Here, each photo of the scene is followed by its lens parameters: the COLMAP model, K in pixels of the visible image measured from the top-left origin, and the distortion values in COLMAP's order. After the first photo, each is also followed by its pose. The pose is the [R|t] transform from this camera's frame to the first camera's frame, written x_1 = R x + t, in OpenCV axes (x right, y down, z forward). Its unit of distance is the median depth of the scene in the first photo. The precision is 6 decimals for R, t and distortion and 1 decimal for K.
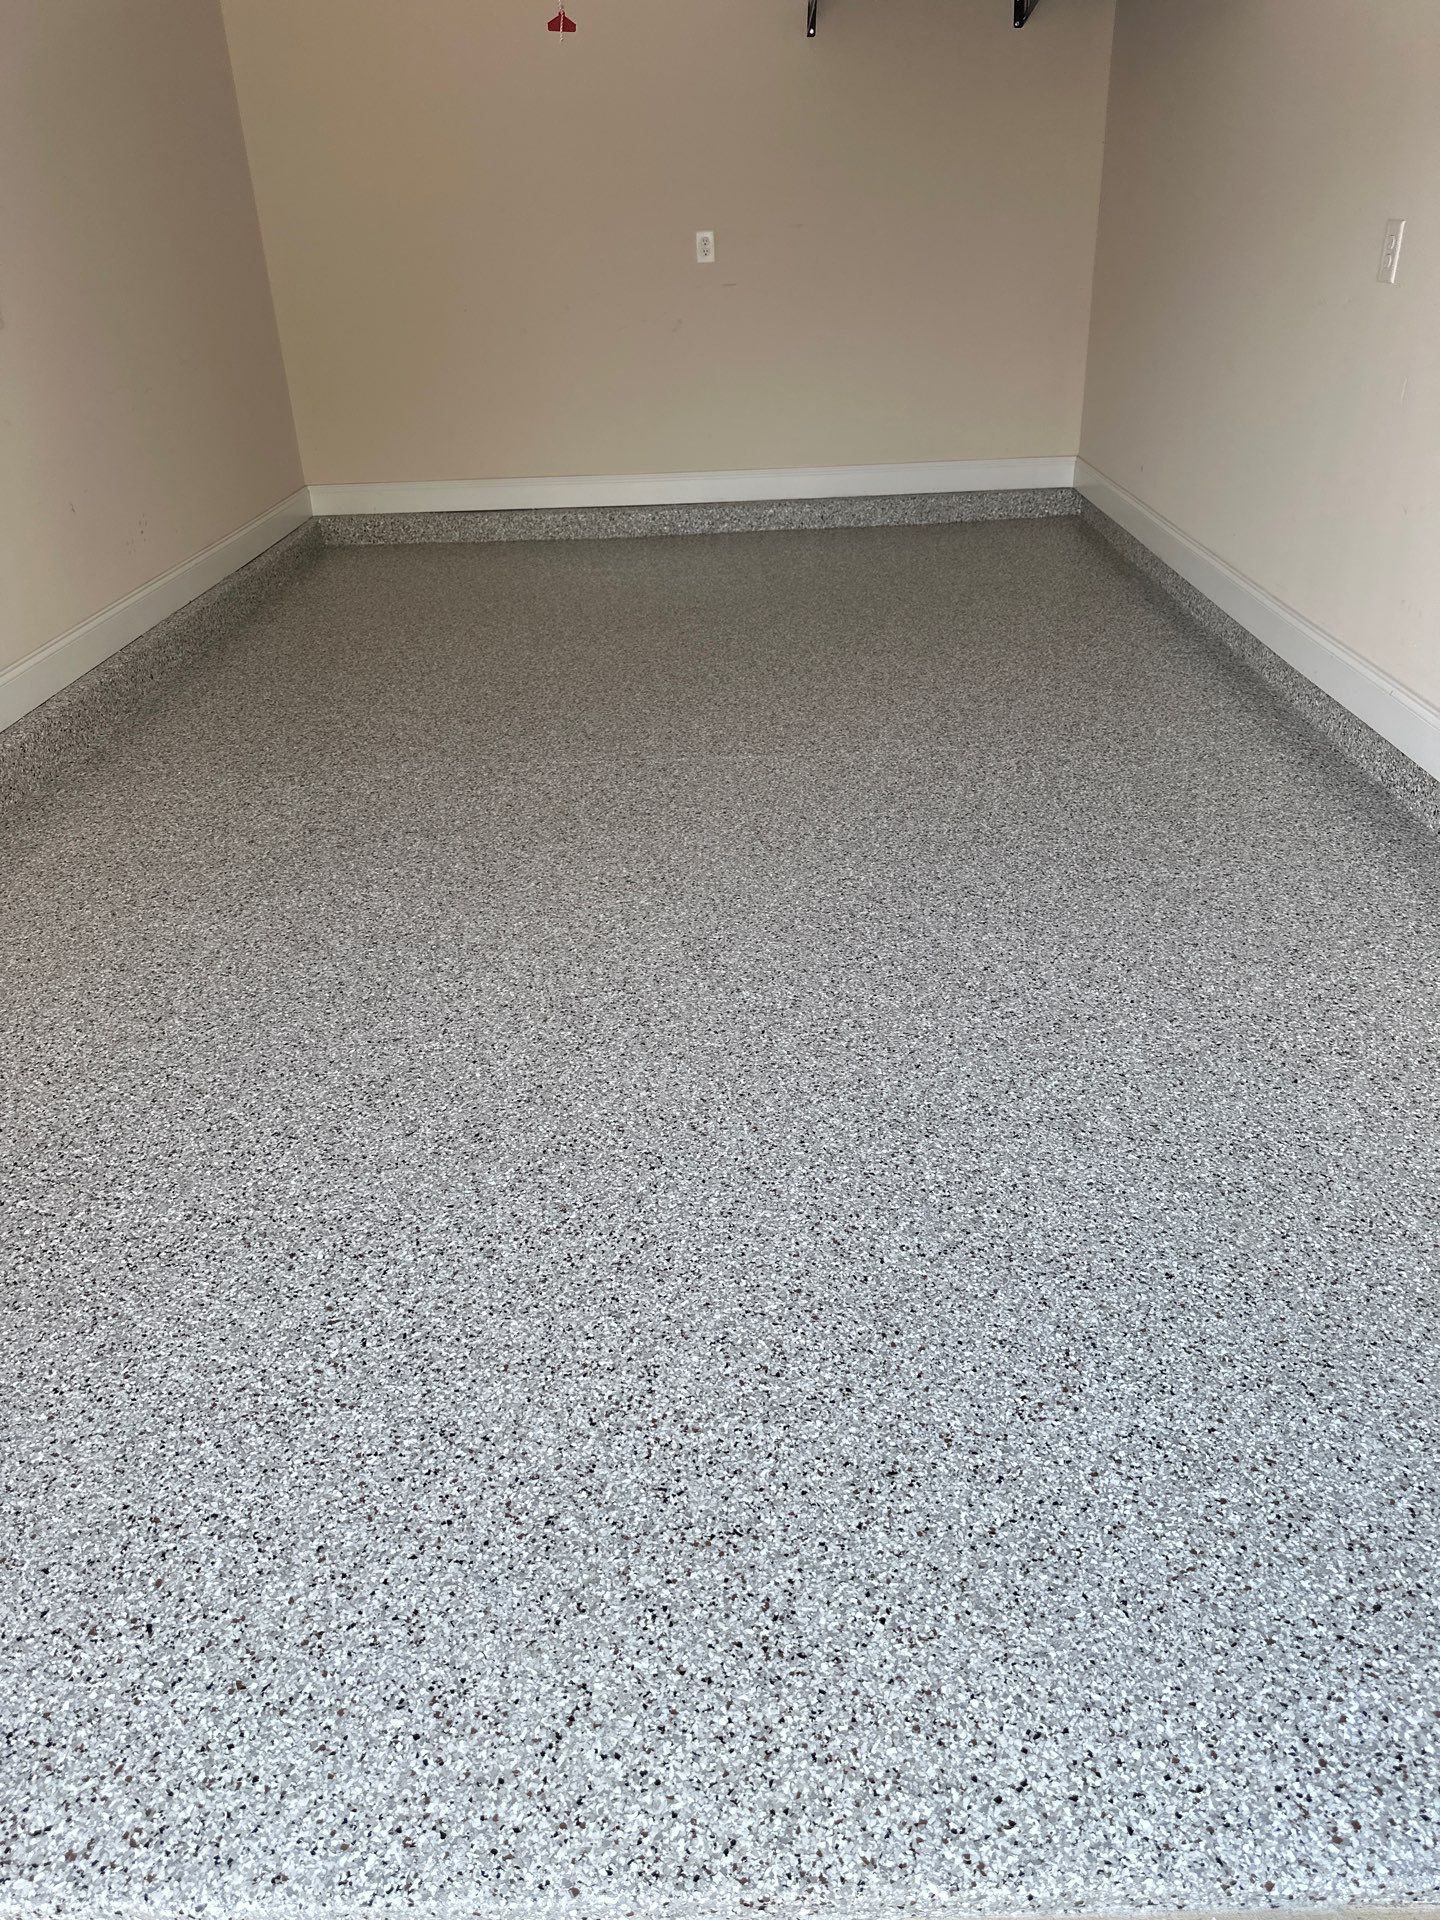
lens RADIAL K [[1346.3, 0, 727.9], [0, 1346.3, 955.4], [0, 0, 1]] dist [0.043809, -0.056403]
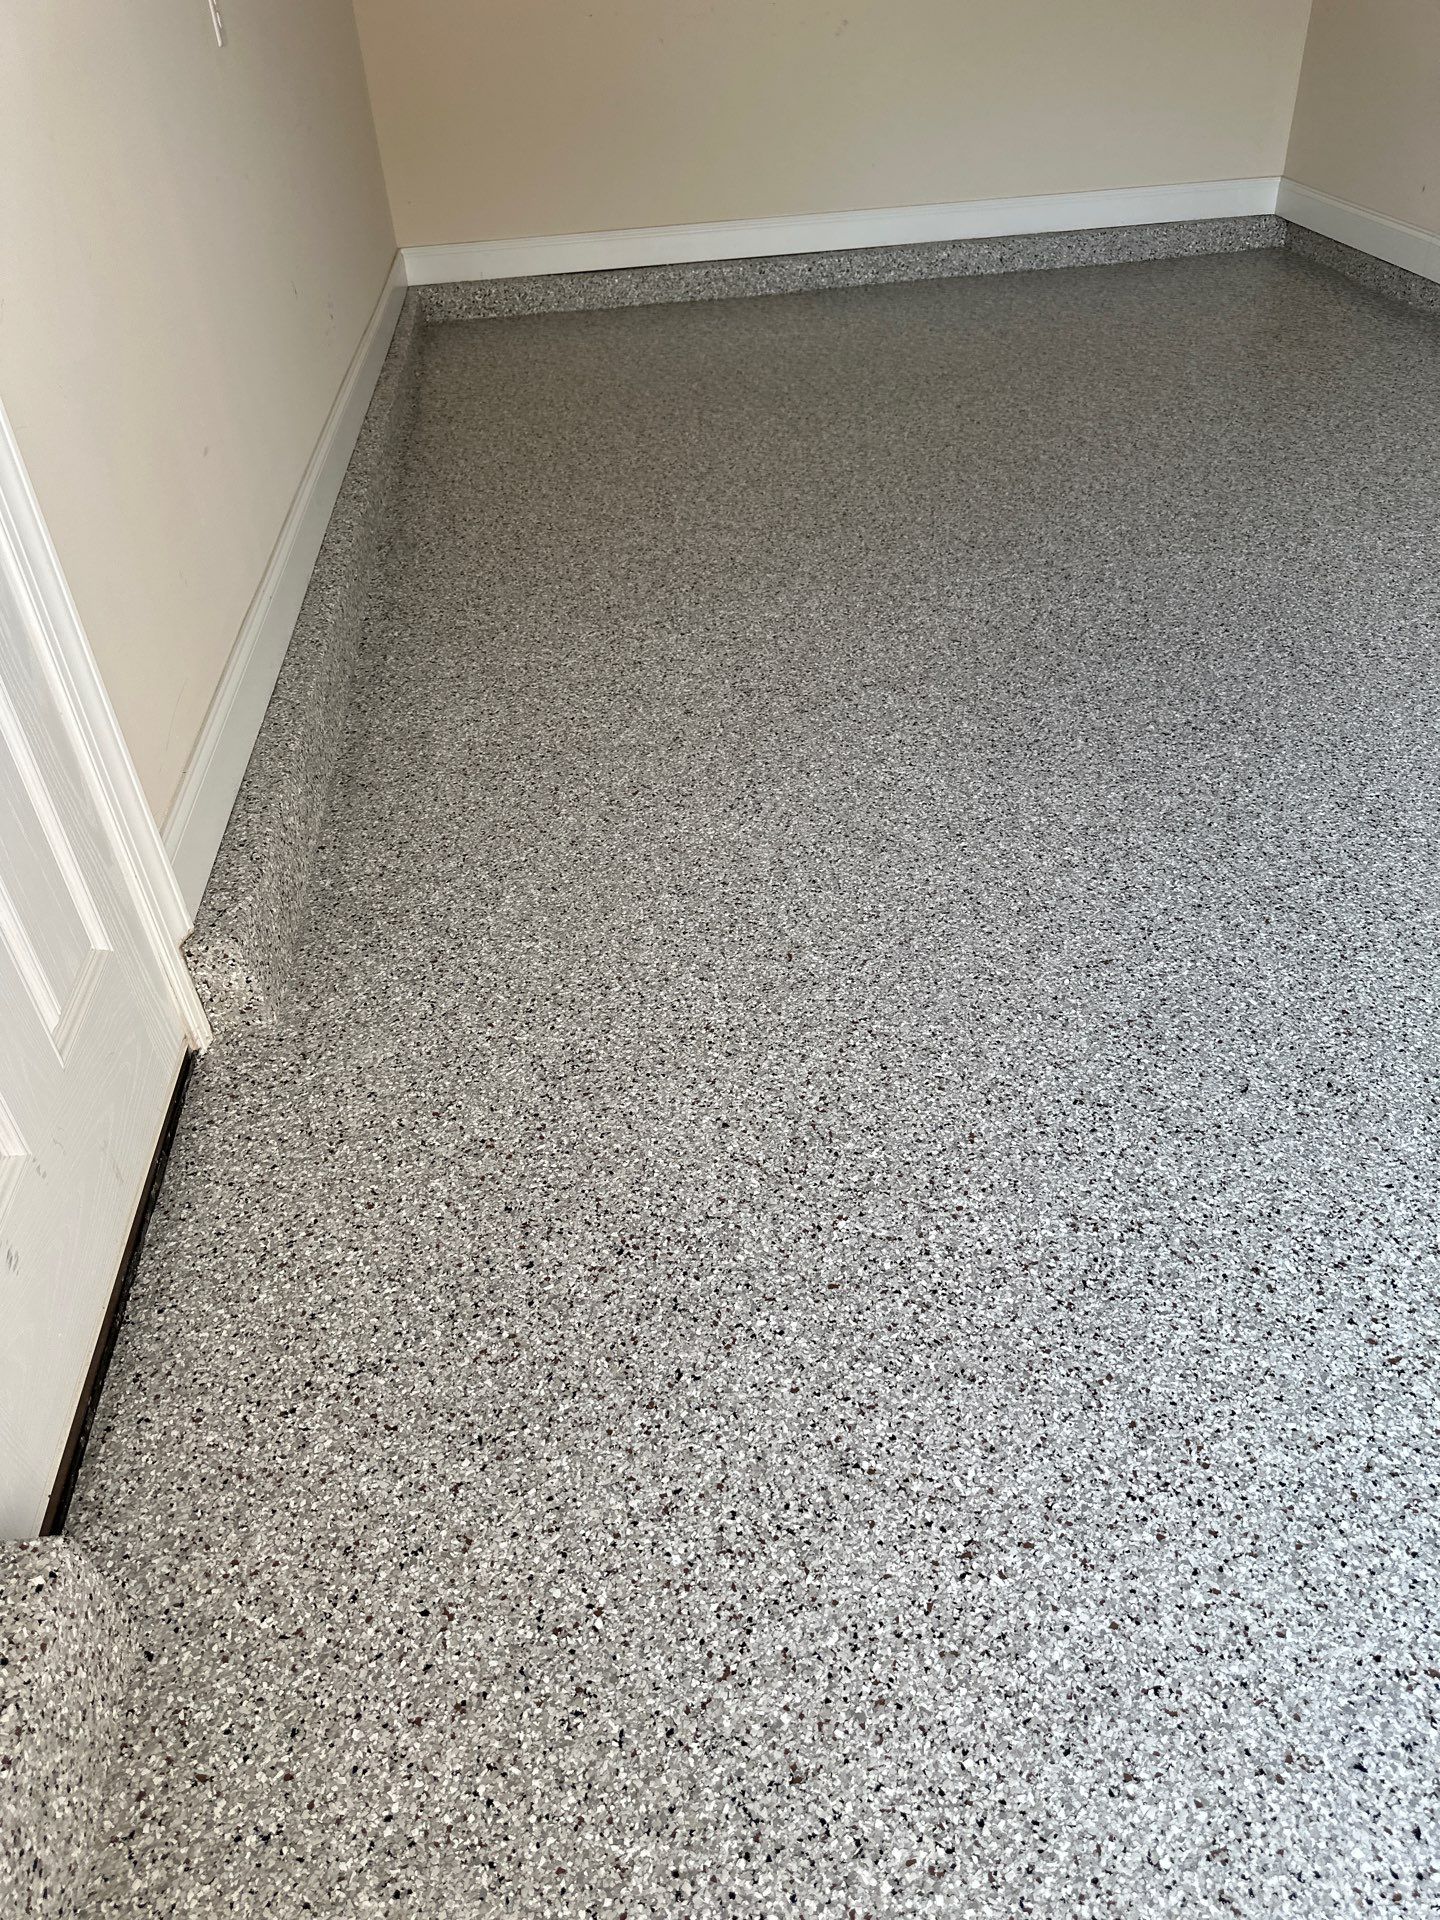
lens RADIAL K [[1346.3, 0, 732.5], [0, 1346.3, 961.5], [0, 0, 1]] dist [0.043809, -0.056403]
pose [[0.992654, -0.086090, 0.085010, -0.715422], [0.071292, 0.983894, 0.163922, -0.115629], [-0.097753, -0.156657, 0.982804, 0.290508]]
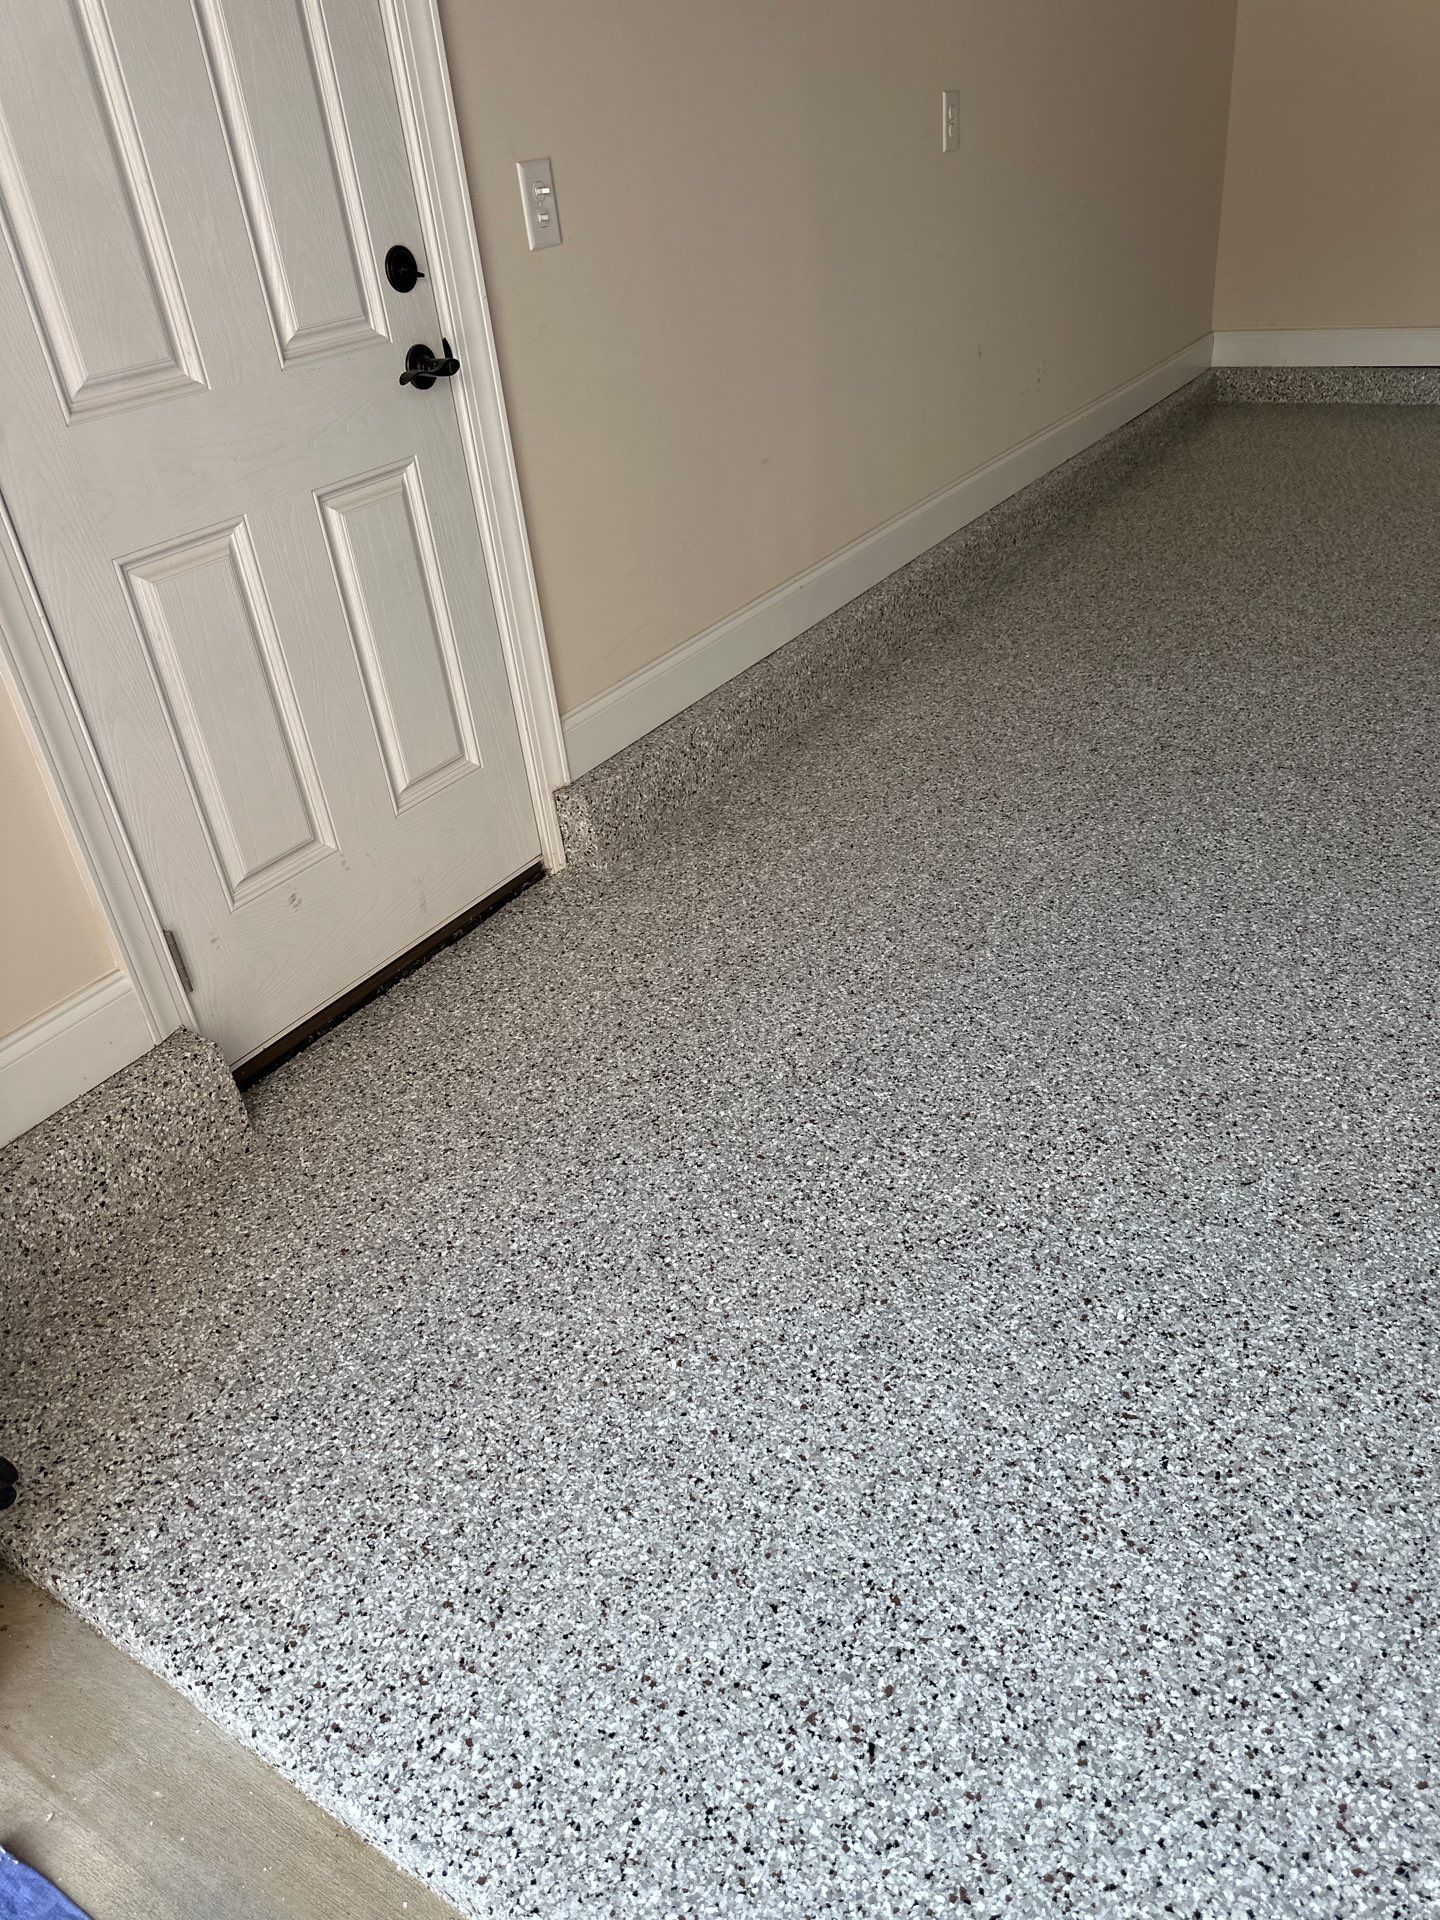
lens RADIAL K [[1346.3, 0, 726.5], [0, 1346.3, 971.3], [0, 0, 1]] dist [0.043809, -0.056403]
pose [[0.843654, 0.243933, -0.478273, -0.170389], [-0.191479, 0.968950, 0.156431, -0.063063], [0.501582, -0.040394, 0.864167, 0.196917]]
